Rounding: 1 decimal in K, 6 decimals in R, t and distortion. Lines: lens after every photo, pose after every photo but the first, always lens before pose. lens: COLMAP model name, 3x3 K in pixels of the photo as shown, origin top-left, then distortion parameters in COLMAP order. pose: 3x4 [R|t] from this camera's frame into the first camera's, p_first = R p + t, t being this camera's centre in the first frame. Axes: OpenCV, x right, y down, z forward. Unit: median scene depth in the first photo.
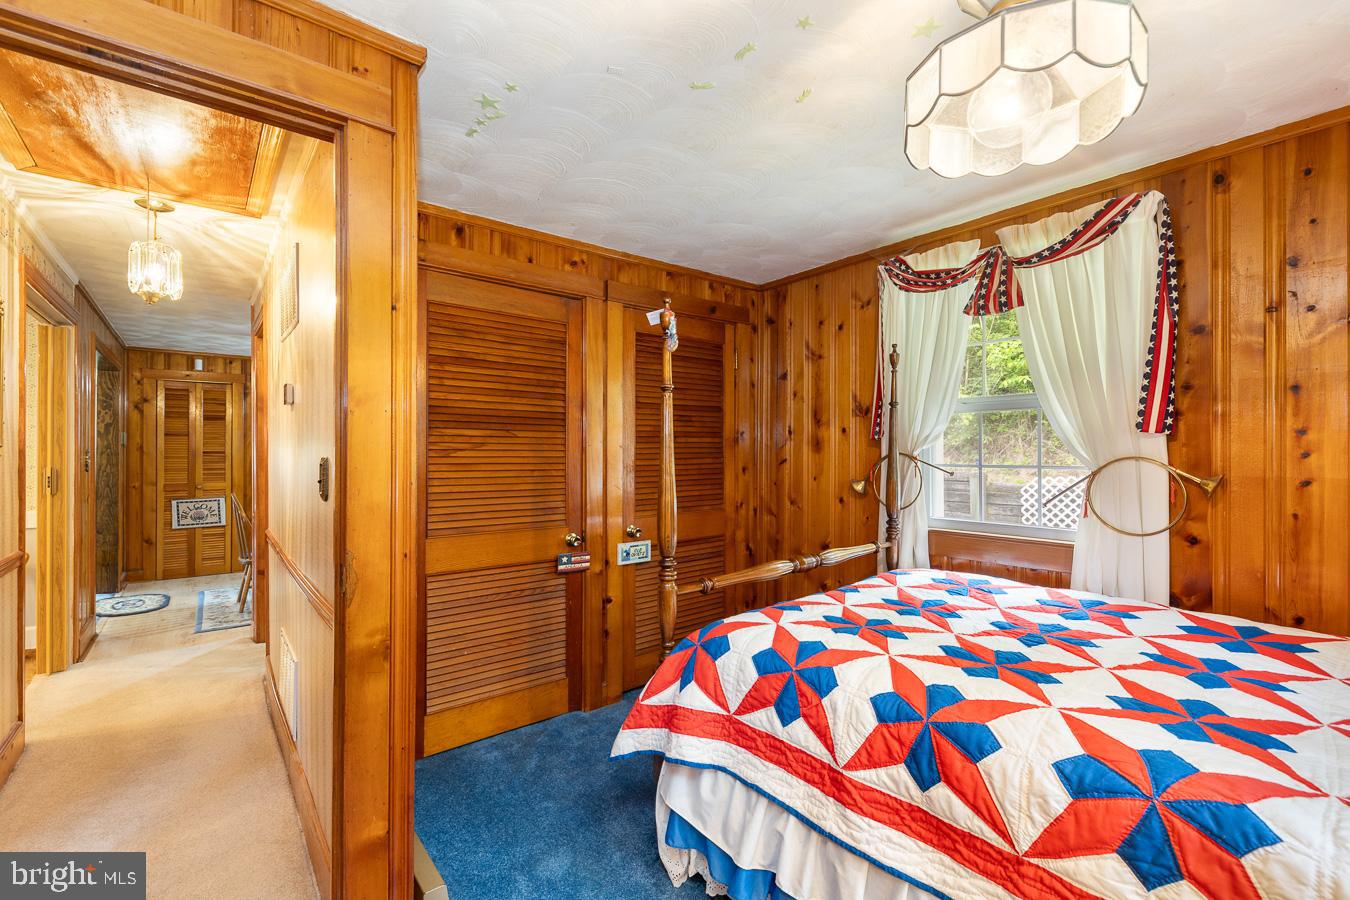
lens RADIAL K [[582.1, 0, 669.5], [0, 582.1, 448.9], [0, 0, 1]] dist [0.001702, 0.000216]
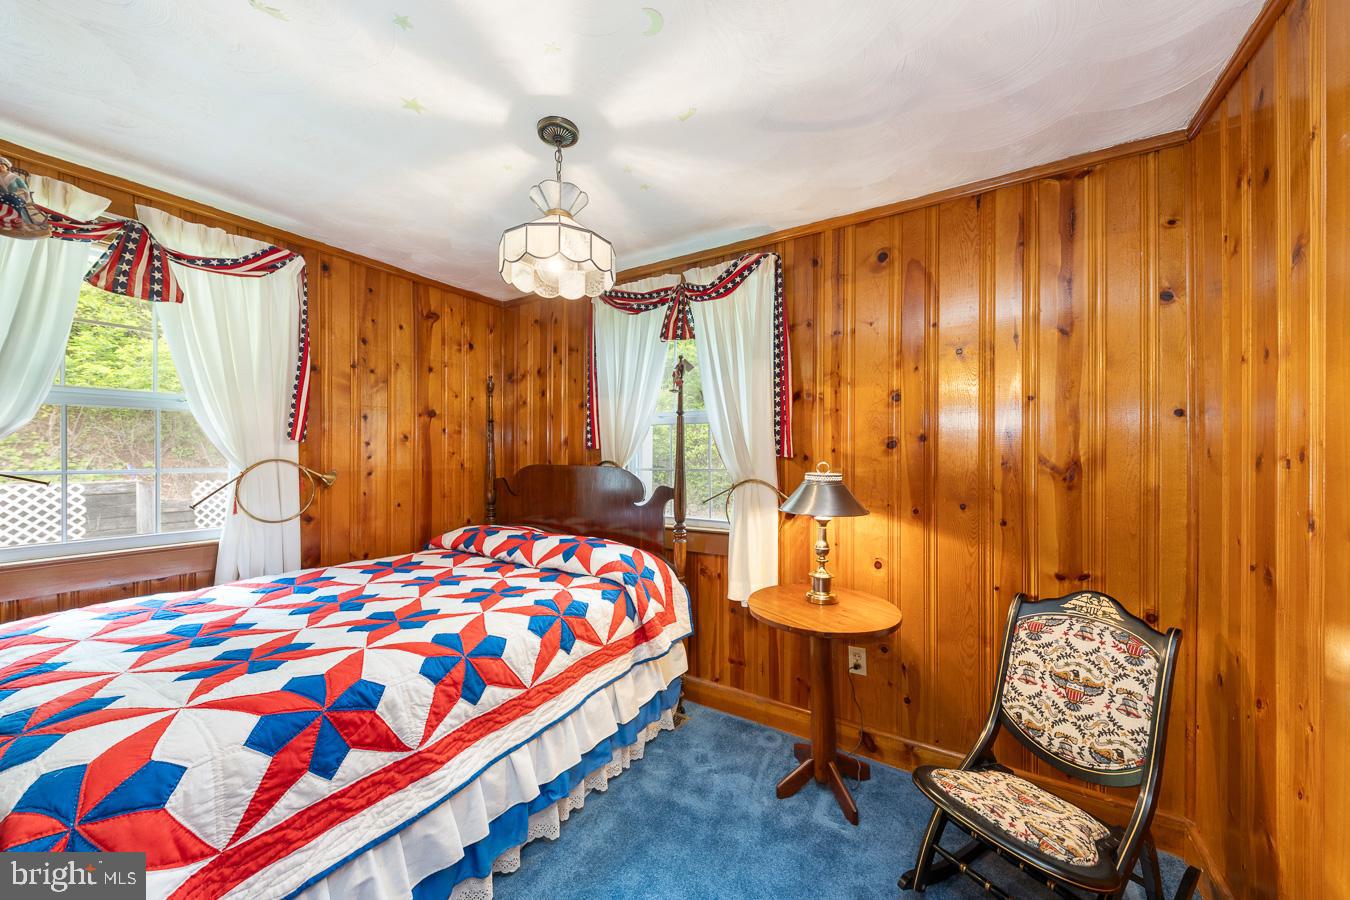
lens RADIAL K [[486.3, 0, 669.6], [0, 486.3, 456.3], [0, 0, 1]] dist [-0.000599, -0.000085]
pose [[-0.325972, -0.003779, 0.945372, -0.465285], [-0.006332, 0.999978, 0.001814, 0.000581], [-0.945358, -0.005395, -0.325988, 0.559059]]
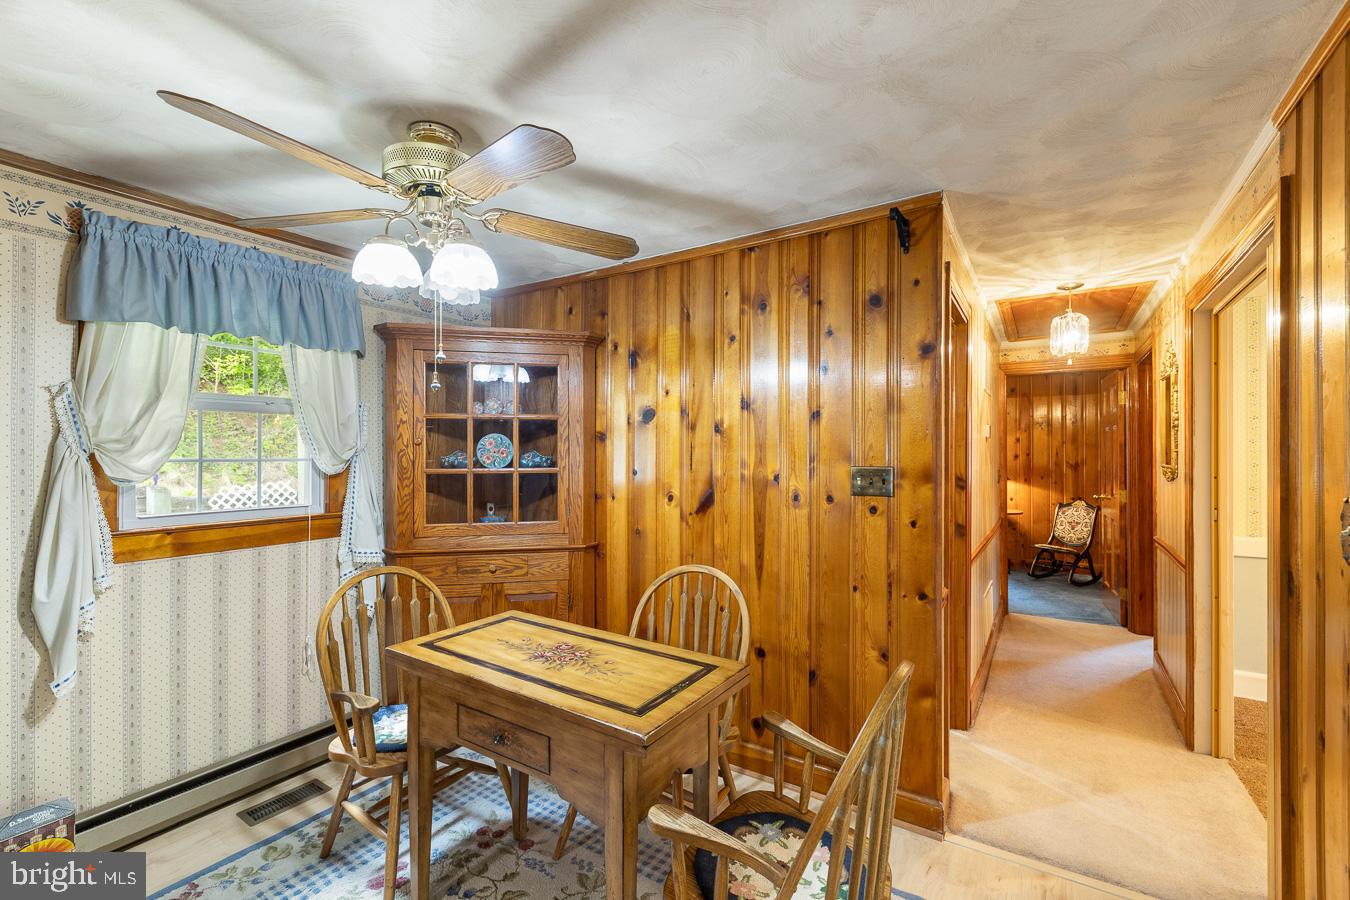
lens RADIAL K [[582.1, 0, 670.4], [0, 582.1, 453.2], [0, 0, 1]] dist [0.001702, 0.000216]
pose [[-0.310181, 0.002319, 0.950675, -0.551286], [-0.004456, 0.999982, -0.003894, -0.000527], [-0.950667, -0.005444, -0.310165, 0.664391]]
